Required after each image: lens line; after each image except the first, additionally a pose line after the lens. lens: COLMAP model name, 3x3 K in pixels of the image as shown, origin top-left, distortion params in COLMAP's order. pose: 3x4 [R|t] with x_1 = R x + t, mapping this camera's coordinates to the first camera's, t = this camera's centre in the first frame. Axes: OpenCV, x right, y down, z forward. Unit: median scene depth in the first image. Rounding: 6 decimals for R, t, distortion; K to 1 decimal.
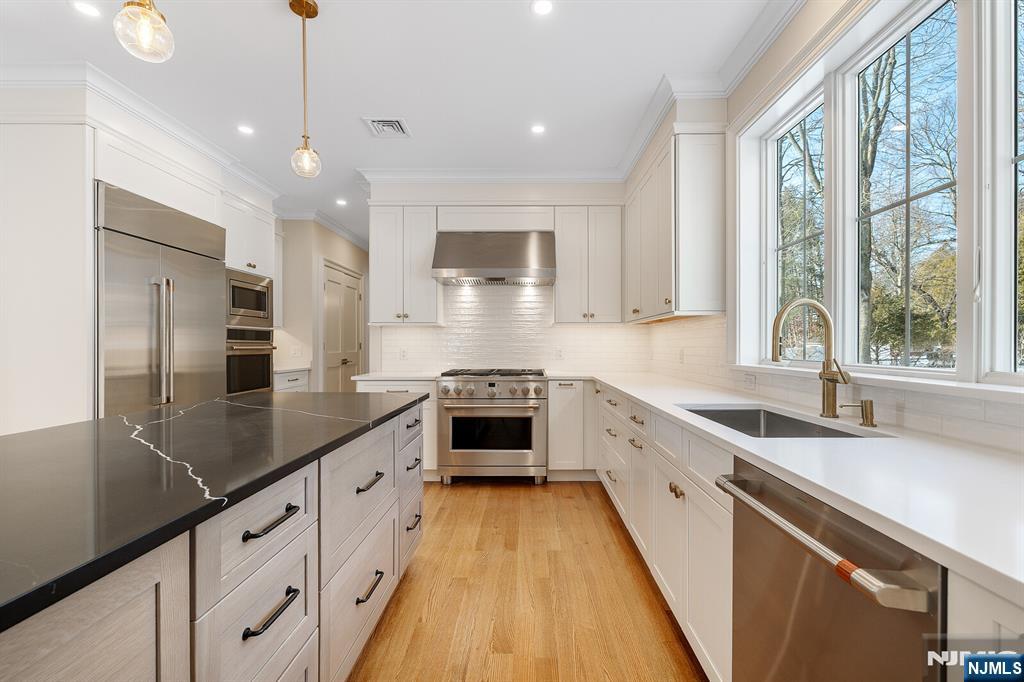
lens RADIAL K [[443.8, 0, 516.8], [0, 443.8, 344.1], [0, 0, 1]] dist [0.000205, 0.000386]
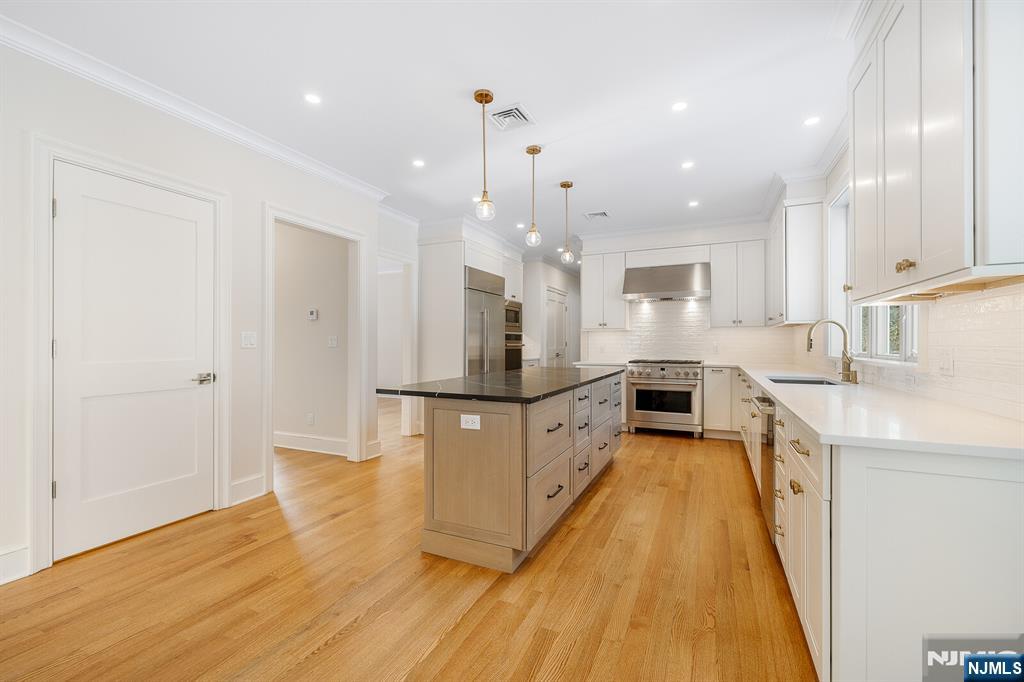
lens RADIAL K [[443.8, 0, 511.3], [0, 443.8, 344.5], [0, 0, 1]] dist [0.000205, 0.000386]
pose [[0.918872, 0.000401, -0.394556, 0.066977], [0.001074, 0.999993, 0.003517, 0.000798], [0.394555, -0.003656, 0.918865, -0.600506]]
